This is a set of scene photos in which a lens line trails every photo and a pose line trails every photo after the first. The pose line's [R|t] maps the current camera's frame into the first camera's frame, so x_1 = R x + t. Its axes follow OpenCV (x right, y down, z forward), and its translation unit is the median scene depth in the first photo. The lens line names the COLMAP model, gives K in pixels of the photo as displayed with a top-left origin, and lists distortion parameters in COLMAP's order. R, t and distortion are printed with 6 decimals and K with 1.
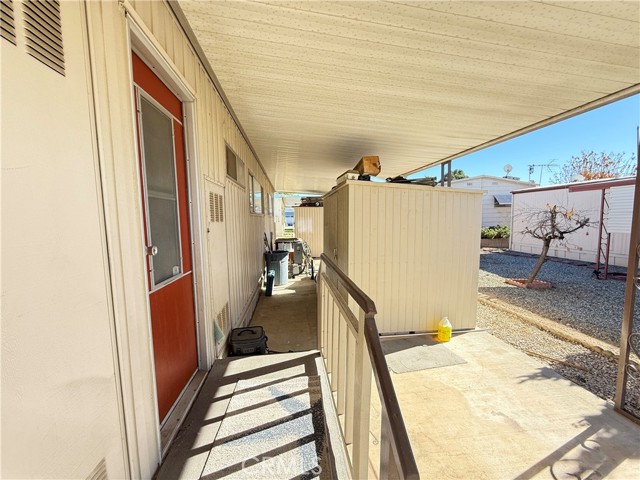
lens RADIAL K [[255.7, 0, 318.6], [0, 255.7, 240.9], [0, 0, 1]] dist [-0.000692, -0.000096]
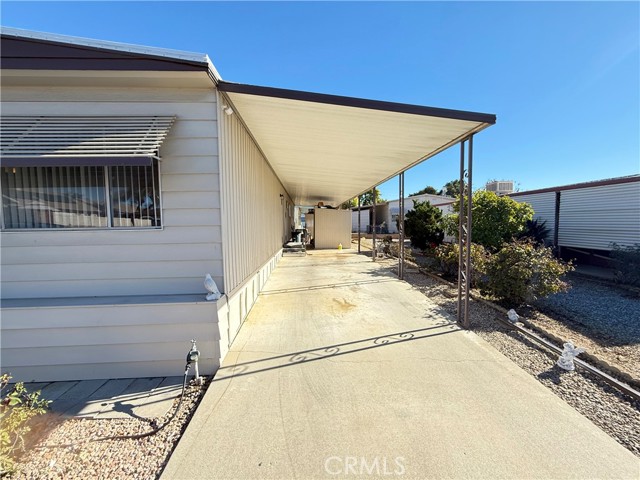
lens RADIAL K [[255.7, 0, 318.6], [0, 255.7, 240.9], [0, 0, 1]] dist [-0.000692, -0.000096]
pose [[0.997174, -0.020019, -0.072417, 0.151402], [0.018503, 0.999597, -0.021549, 0.117797], [0.072819, 0.020148, 0.997142, -0.954987]]
